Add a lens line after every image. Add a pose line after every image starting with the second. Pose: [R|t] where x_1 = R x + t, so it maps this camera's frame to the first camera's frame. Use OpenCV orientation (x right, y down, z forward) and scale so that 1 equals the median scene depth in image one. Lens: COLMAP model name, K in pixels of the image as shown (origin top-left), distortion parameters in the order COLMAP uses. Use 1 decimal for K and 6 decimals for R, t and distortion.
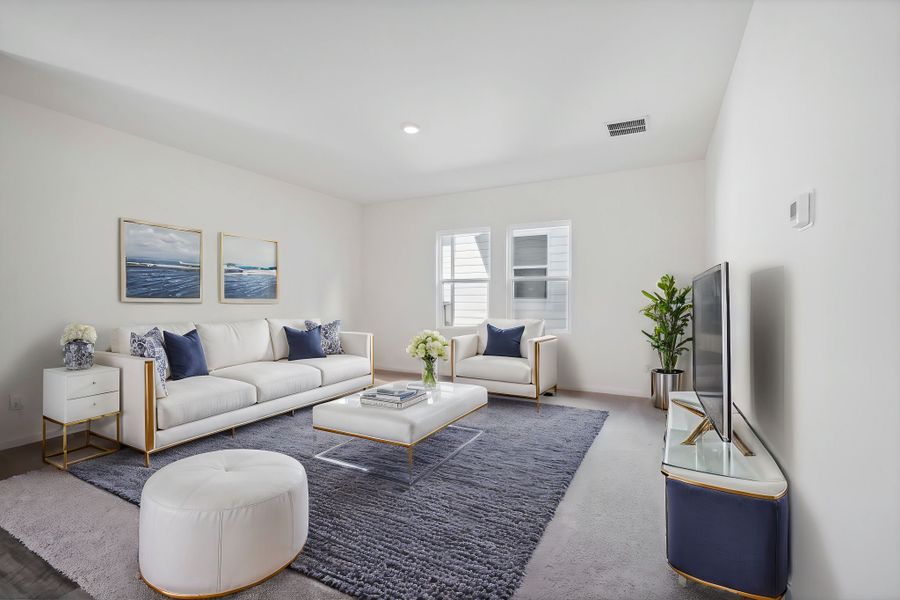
lens RADIAL K [[399.7, 0, 450.0], [0, 399.7, 300.0], [0, 0, 1]] dist [0.000299, 0.000451]
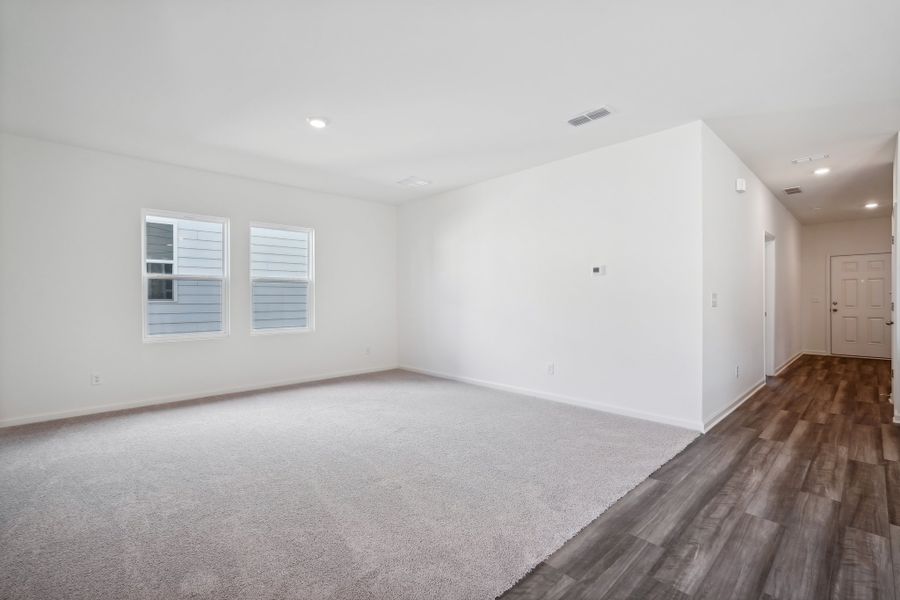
lens RADIAL K [[399.7, 0, 450.0], [0, 399.7, 300.0], [0, 0, 1]] dist [0.000299, 0.000451]
pose [[0.321976, -0.001321, 0.946747, -0.395384], [0.006895, 0.999976, -0.000950, 0.001608], [-0.946723, 0.006834, 0.321977, 0.172517]]
